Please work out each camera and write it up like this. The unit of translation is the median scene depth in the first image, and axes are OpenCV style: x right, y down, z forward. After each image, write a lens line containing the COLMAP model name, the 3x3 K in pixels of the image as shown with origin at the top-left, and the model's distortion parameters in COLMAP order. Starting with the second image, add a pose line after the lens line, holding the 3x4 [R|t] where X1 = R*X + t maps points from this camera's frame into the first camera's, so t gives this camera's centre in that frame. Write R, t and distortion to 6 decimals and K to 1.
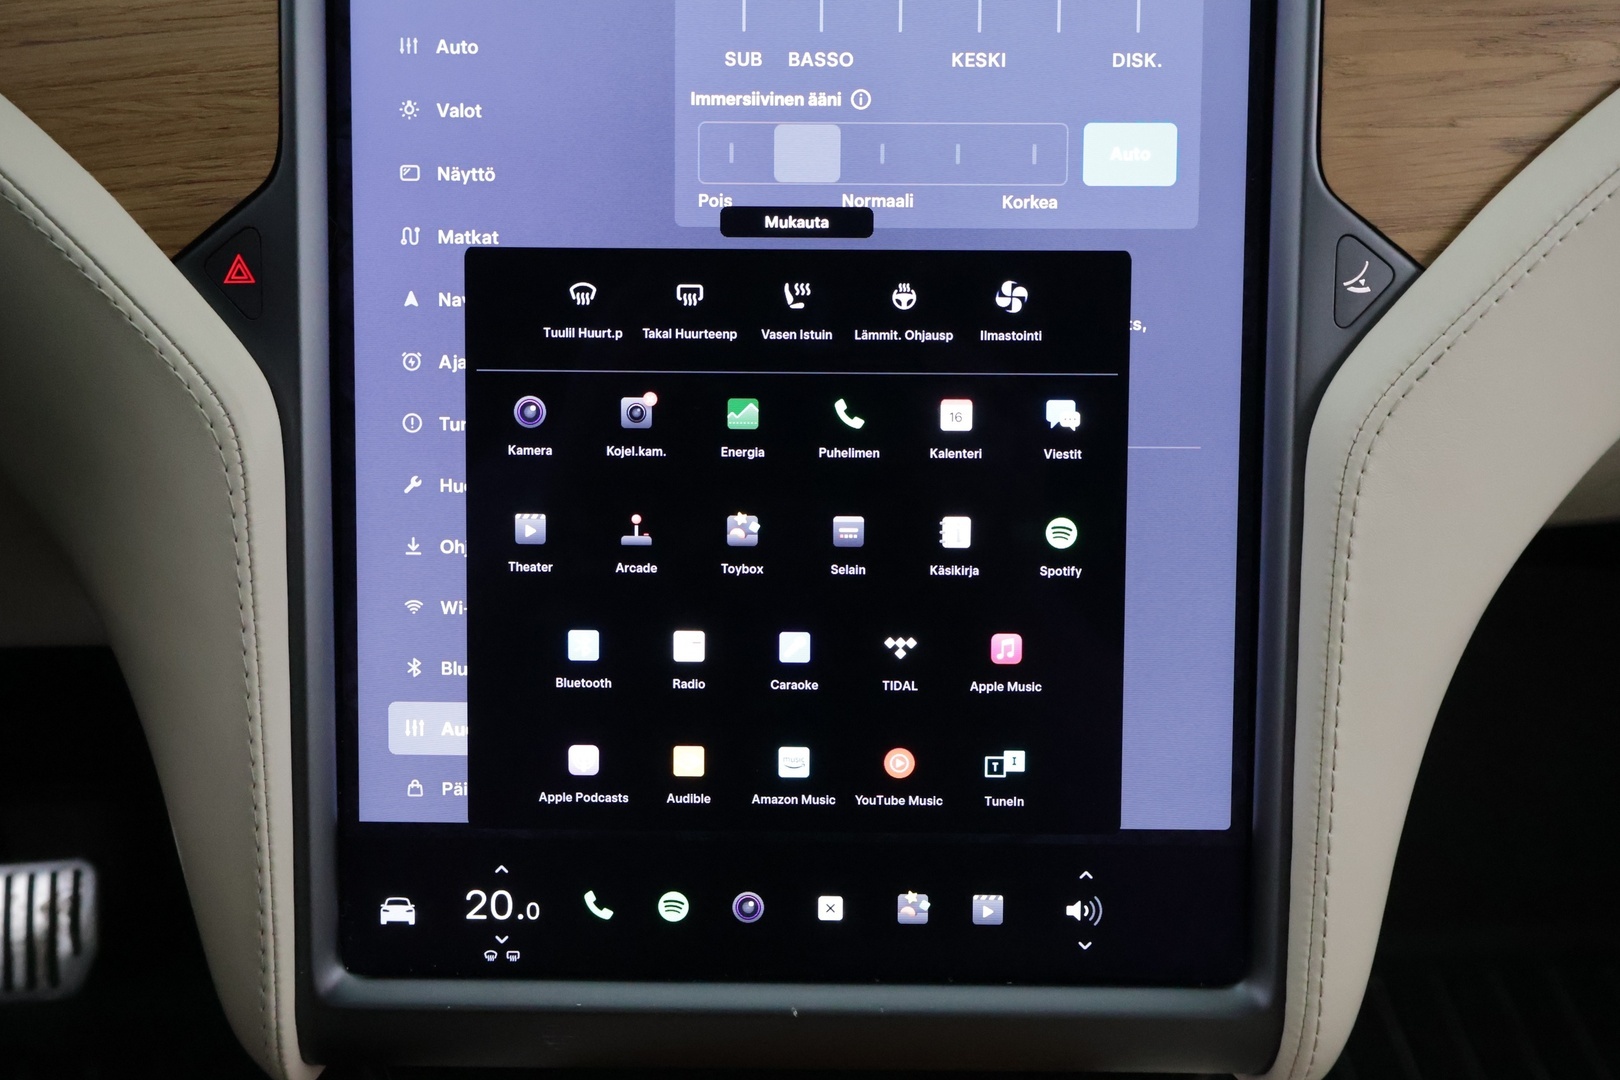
lens RADIAL K [[1594.9, 0, 810.8], [0, 1594.9, 542.4], [0, 0, 1]] dist [0.017093, 0.000000]
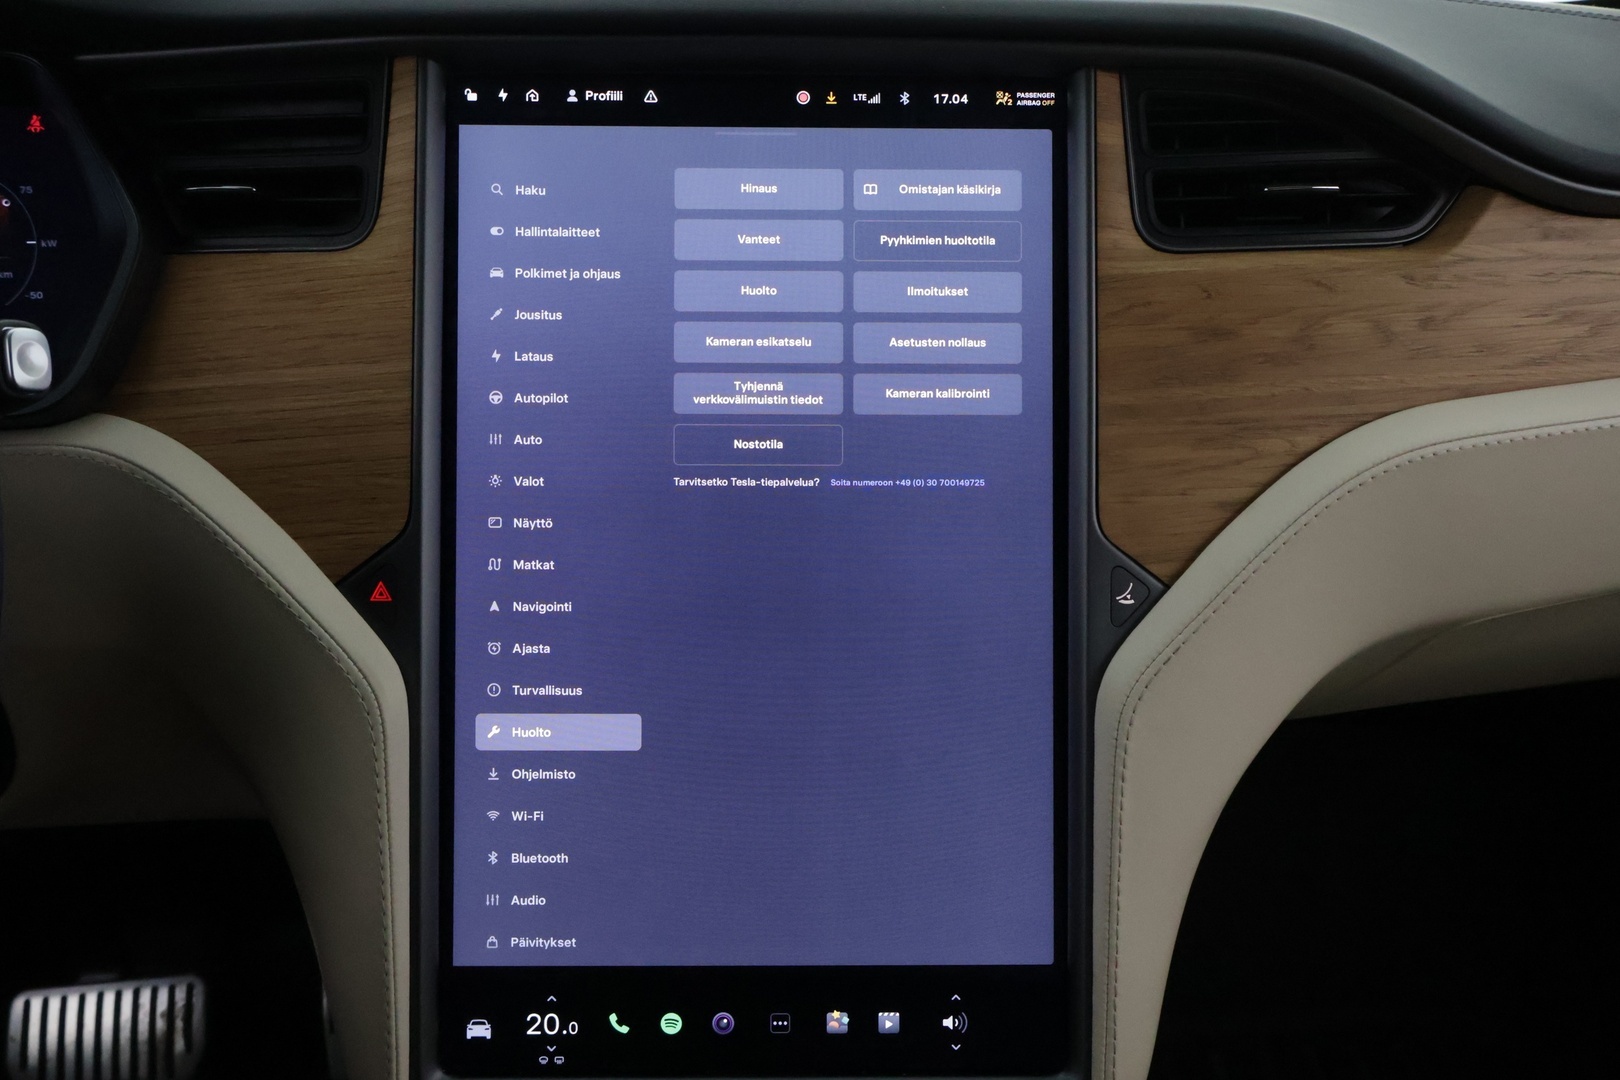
lens RADIAL K [[1398.1, 0, 805.0], [0, 1398.1, 545.8], [0, 0, 1]] dist [0.001489, 0.016087]
pose [[0.999622, -0.004992, 0.027032, 0.002822], [0.007100, 0.996894, -0.078436, -0.105697], [-0.026556, 0.078598, 0.996553, -0.306327]]
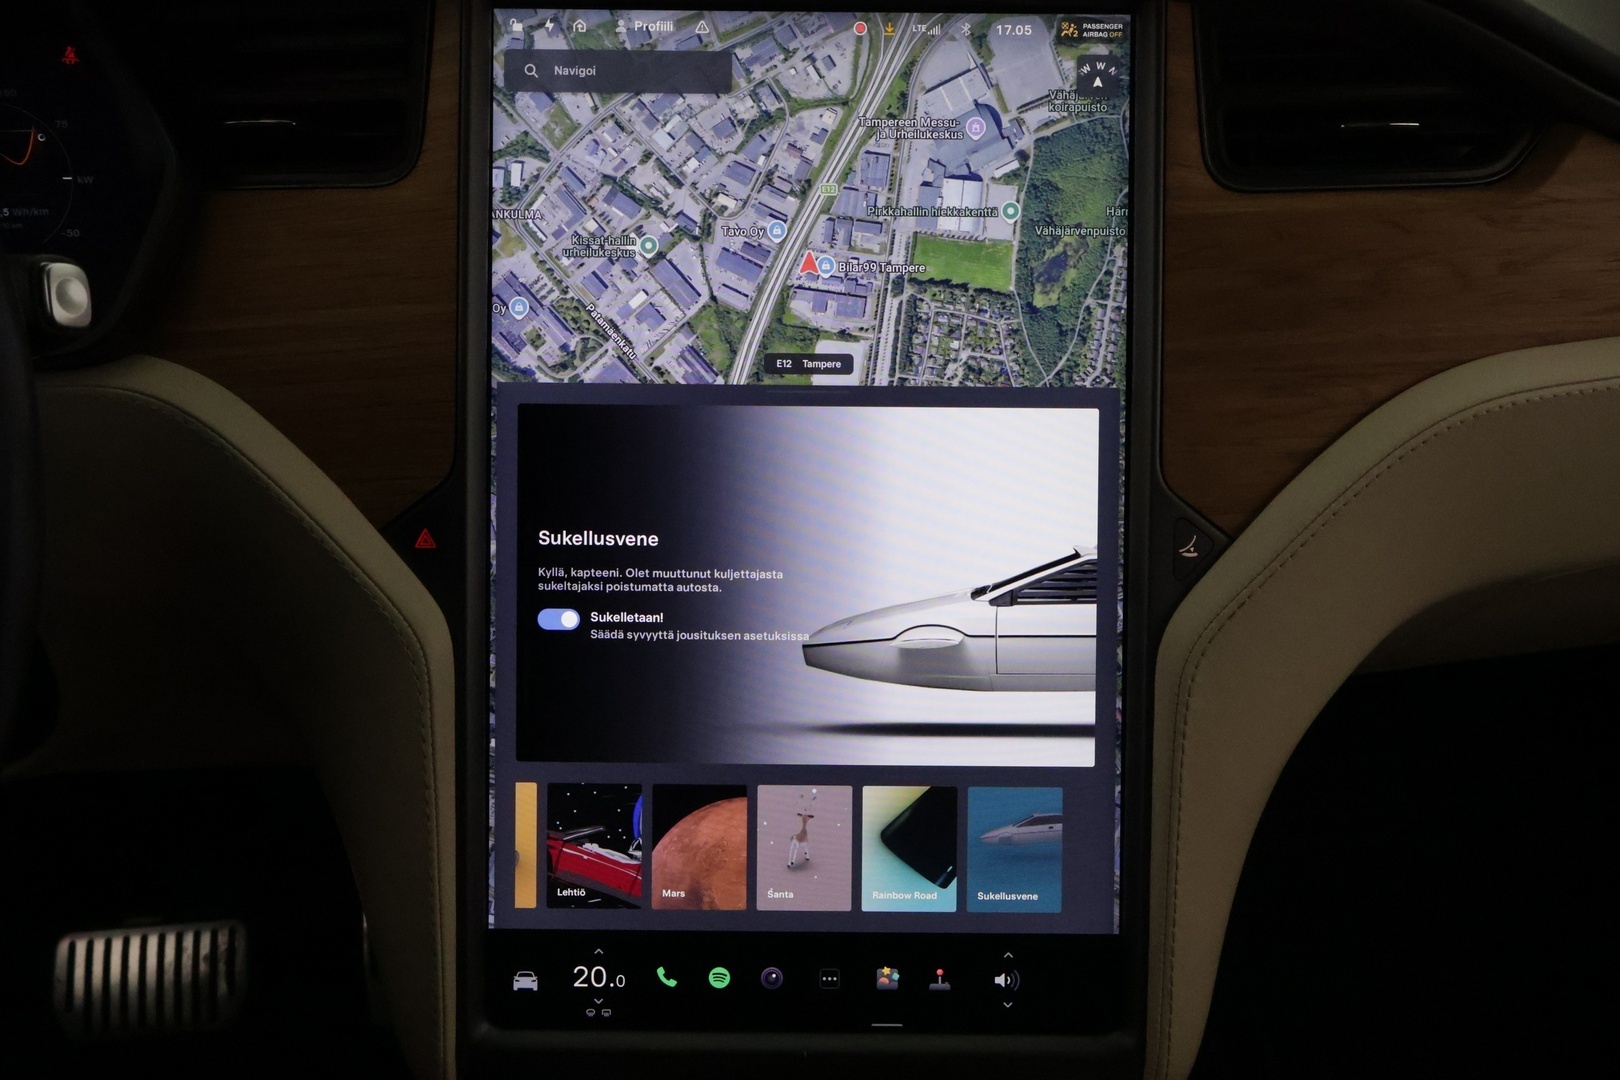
lens RADIAL K [[1398.1, 0, 811.9], [0, 1398.1, 547.6], [0, 0, 1]] dist [0.001489, 0.016087]
pose [[0.999946, 0.001409, 0.010338, -0.017520], [-0.000972, 0.999111, -0.042136, -0.106511], [-0.010388, 0.042124, 0.999058, -0.273046]]
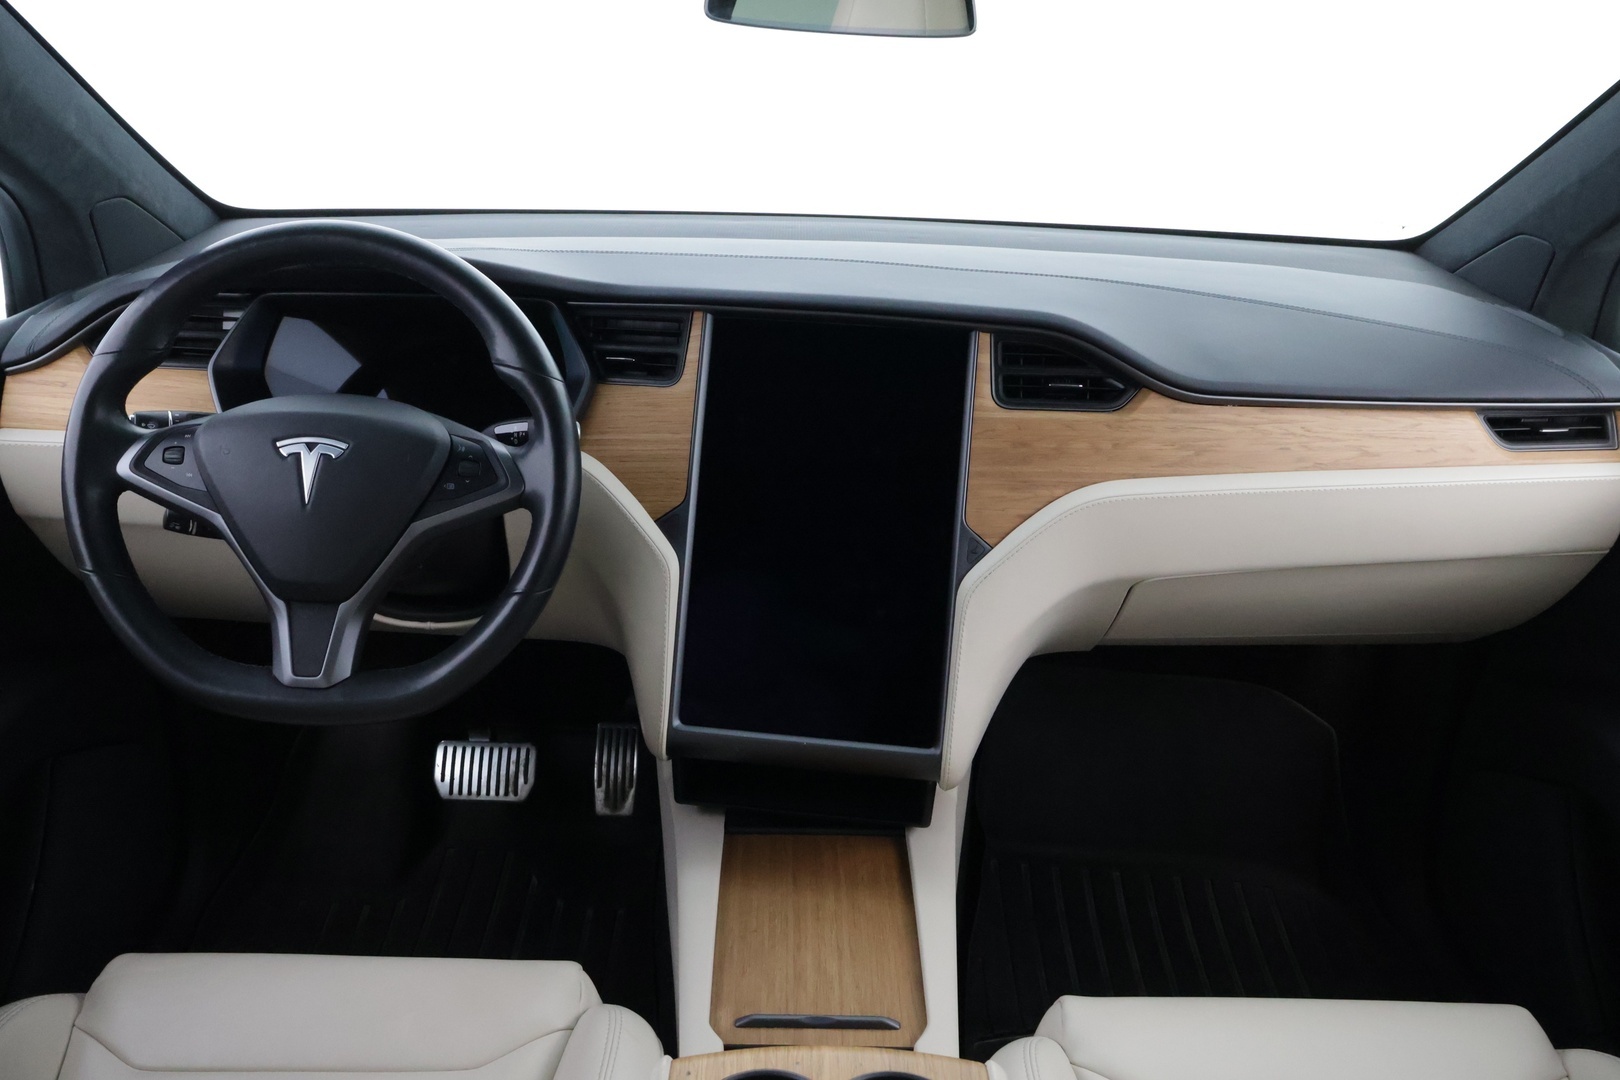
lens RADIAL K [[1398.1, 0, 799.2], [0, 1398.1, 554.0], [0, 0, 1]] dist [0.001489, 0.016087]
pose [[0.991821, 0.072574, -0.104998, 0.273533], [-0.082727, 0.991956, -0.095812, 0.176579], [0.097200, 0.103715, 0.989846, -2.122370]]
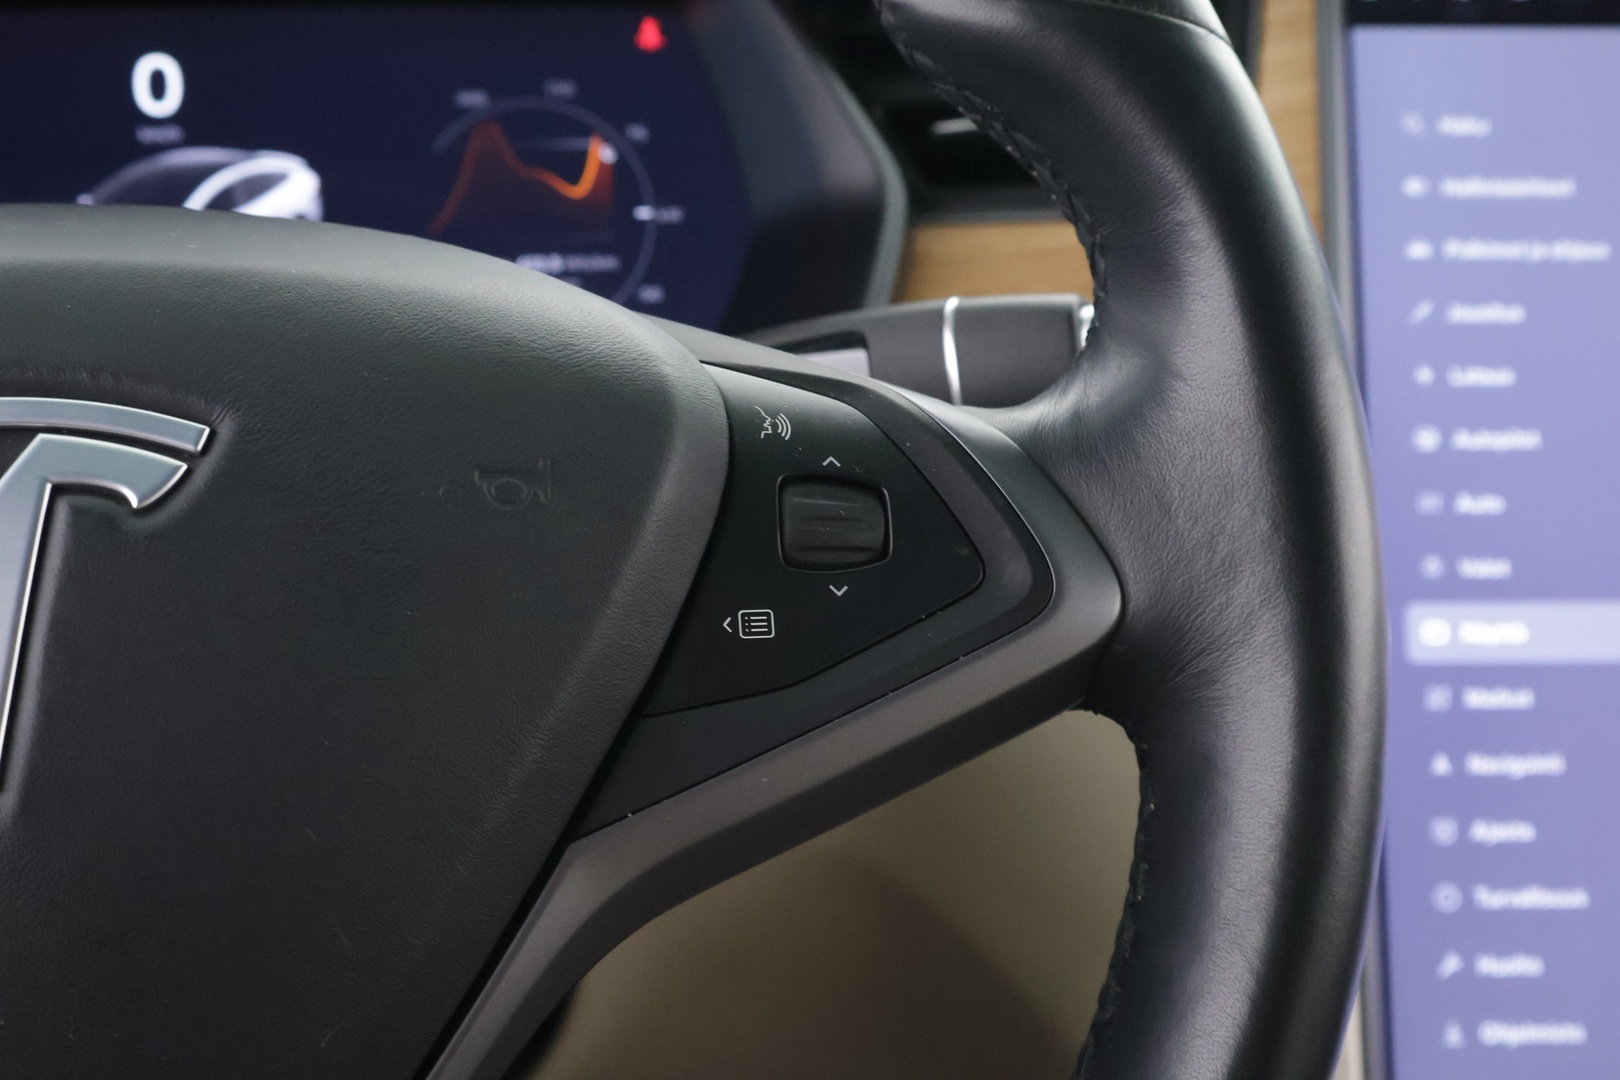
lens RADIAL K [[2425.2, 0, 813.4], [0, 2425.2, 538.0], [0, 0, 1]] dist [0.014205, 0.000000]
pose [[0.998215, -0.011212, 0.058654, -0.707354], [0.022334, 0.981029, -0.192572, -0.016636], [-0.055382, 0.193538, 0.979528, -0.405786]]
